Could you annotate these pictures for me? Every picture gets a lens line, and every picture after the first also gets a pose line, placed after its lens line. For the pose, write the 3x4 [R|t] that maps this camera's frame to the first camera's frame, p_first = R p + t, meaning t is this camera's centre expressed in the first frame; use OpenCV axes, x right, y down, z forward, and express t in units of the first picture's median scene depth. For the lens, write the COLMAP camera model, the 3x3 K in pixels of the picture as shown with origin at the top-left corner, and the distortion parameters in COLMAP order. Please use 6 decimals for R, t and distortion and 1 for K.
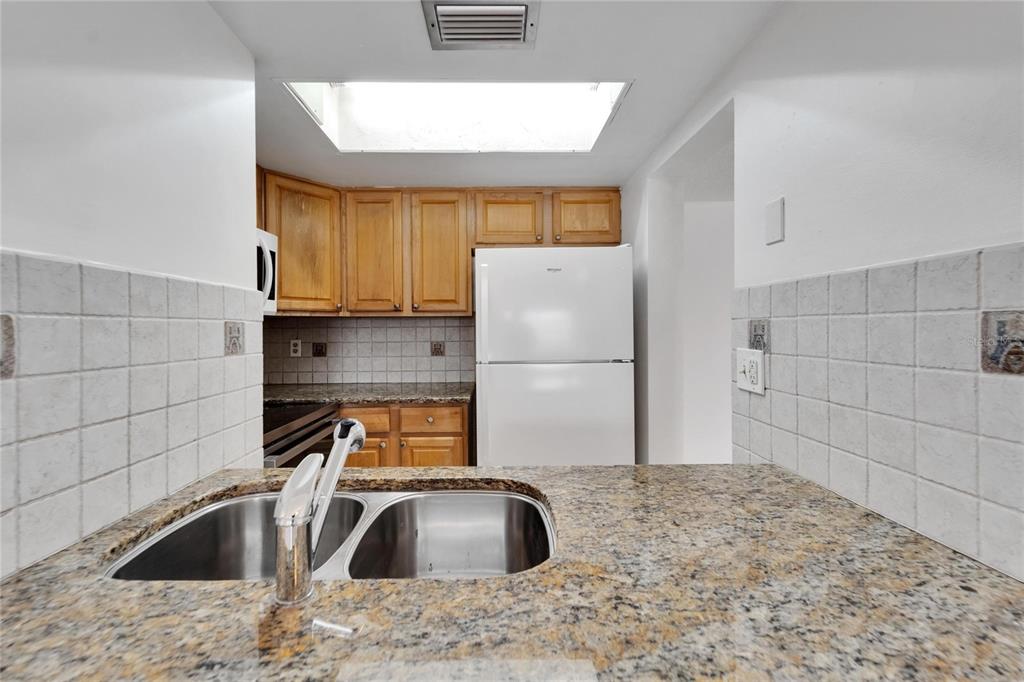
lens RADIAL K [[421.2, 0, 498.0], [0, 421.2, 329.0], [0, 0, 1]] dist [-0.000006, -0.000831]
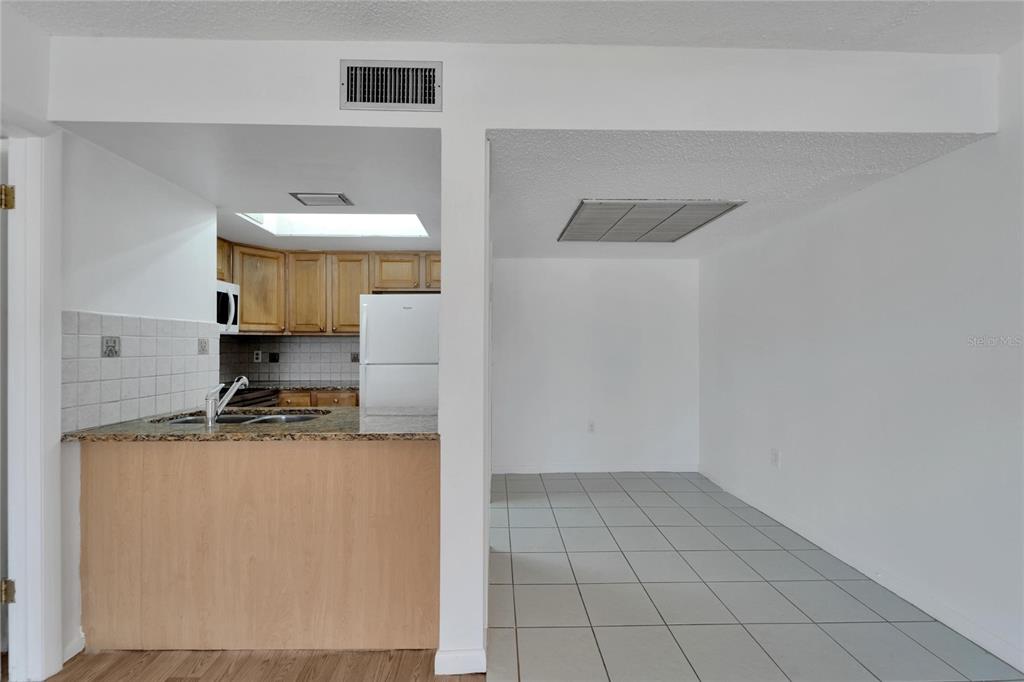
lens RADIAL K [[417.0, 0, 503.5], [0, 417.0, 344.8], [0, 0, 1]] dist [0.000058, -0.000137]
pose [[0.999847, 0.006616, 0.016173, 0.467622], [-0.006564, 0.999973, -0.003287, 0.005664], [-0.016195, 0.003181, 0.999864, -0.615924]]
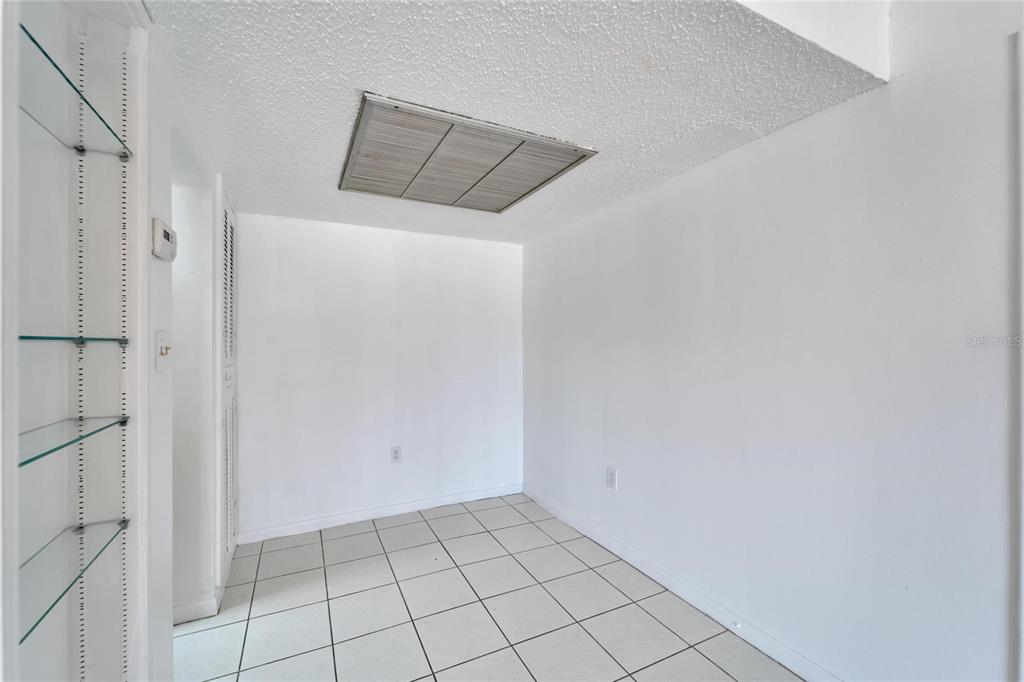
lens RADIAL K [[417.0, 0, 503.5], [0, 417.0, 344.8], [0, 0, 1]] dist [0.000058, -0.000137]
pose [[0.899737, 0.001759, 0.436429, 0.614678], [-0.002530, 0.999996, 0.001185, -0.005962], [-0.436425, -0.002171, 0.899738, -0.150458]]
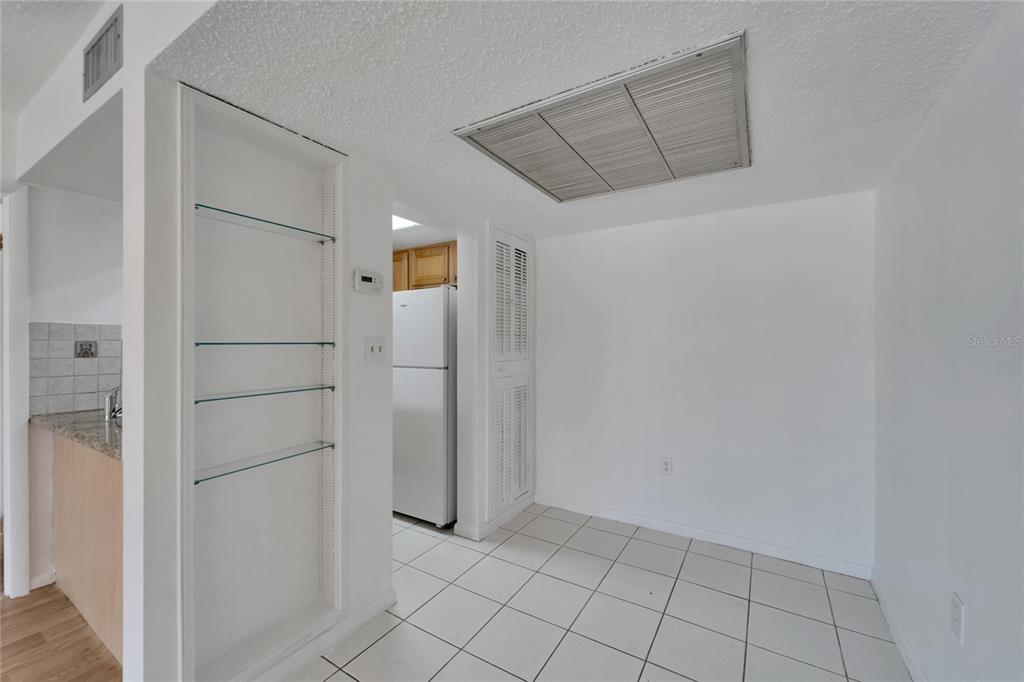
lens RADIAL K [[413.8, 0, 504.9], [0, 413.8, 344.7], [0, 0, 1]] dist [0.000850, -0.000387]
pose [[0.847015, 0.010549, -0.531464, 1.188097], [-0.005729, 0.999926, 0.010716, -0.018333], [0.531538, -0.006031, 0.847013, -0.060562]]
